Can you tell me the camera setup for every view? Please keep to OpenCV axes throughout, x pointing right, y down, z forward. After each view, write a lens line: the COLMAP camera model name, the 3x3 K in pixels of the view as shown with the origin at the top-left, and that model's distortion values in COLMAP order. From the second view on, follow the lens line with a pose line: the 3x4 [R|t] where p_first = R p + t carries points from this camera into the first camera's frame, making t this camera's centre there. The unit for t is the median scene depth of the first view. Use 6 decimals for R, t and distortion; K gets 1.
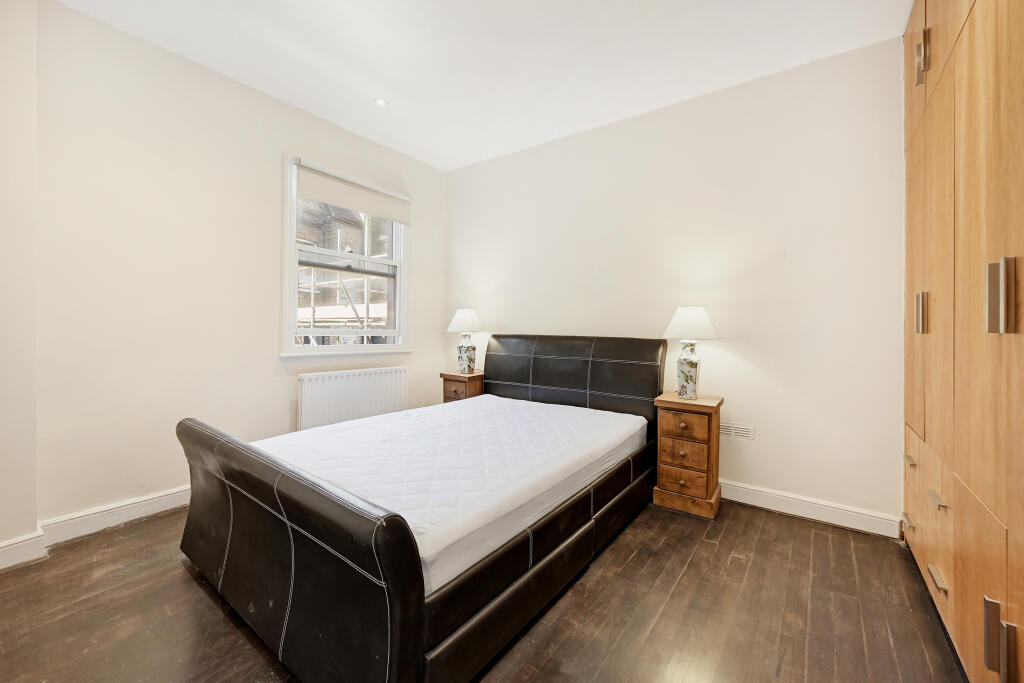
lens RADIAL K [[407.6, 0, 516.0], [0, 407.6, 332.5], [0, 0, 1]] dist [-0.003052, -0.000030]
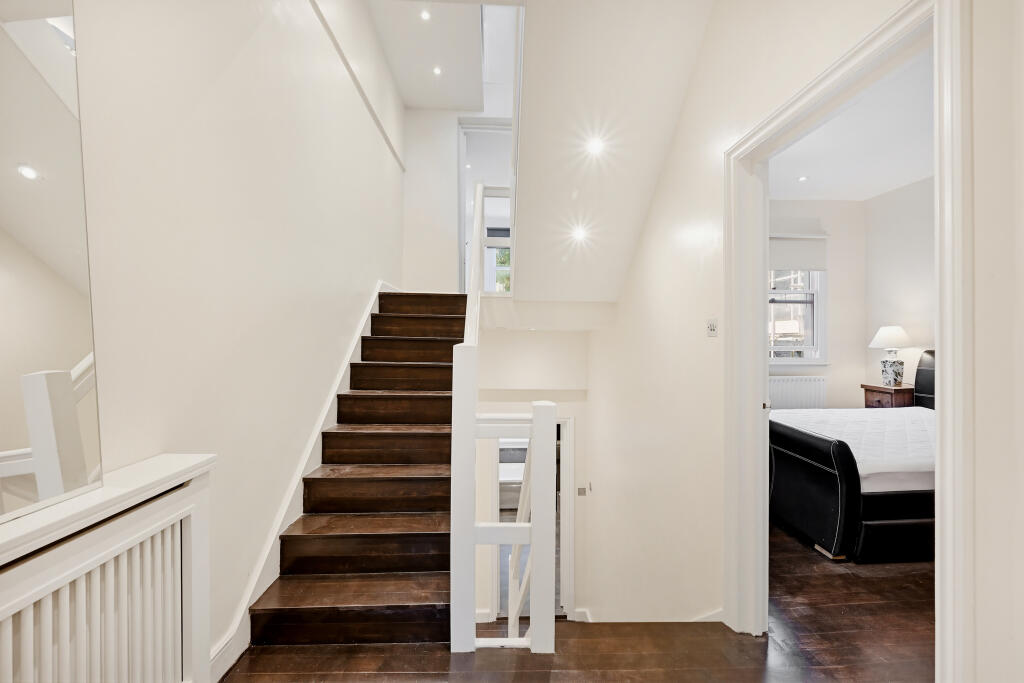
lens RADIAL K [[407.6, 0, 513.9], [0, 407.6, 338.4], [0, 0, 1]] dist [-0.003052, -0.000030]
pose [[0.642677, -0.013042, -0.766026, 0.061759], [0.000825, 0.999866, -0.016331, -0.009240], [0.766137, 0.009864, 0.642602, -0.468065]]
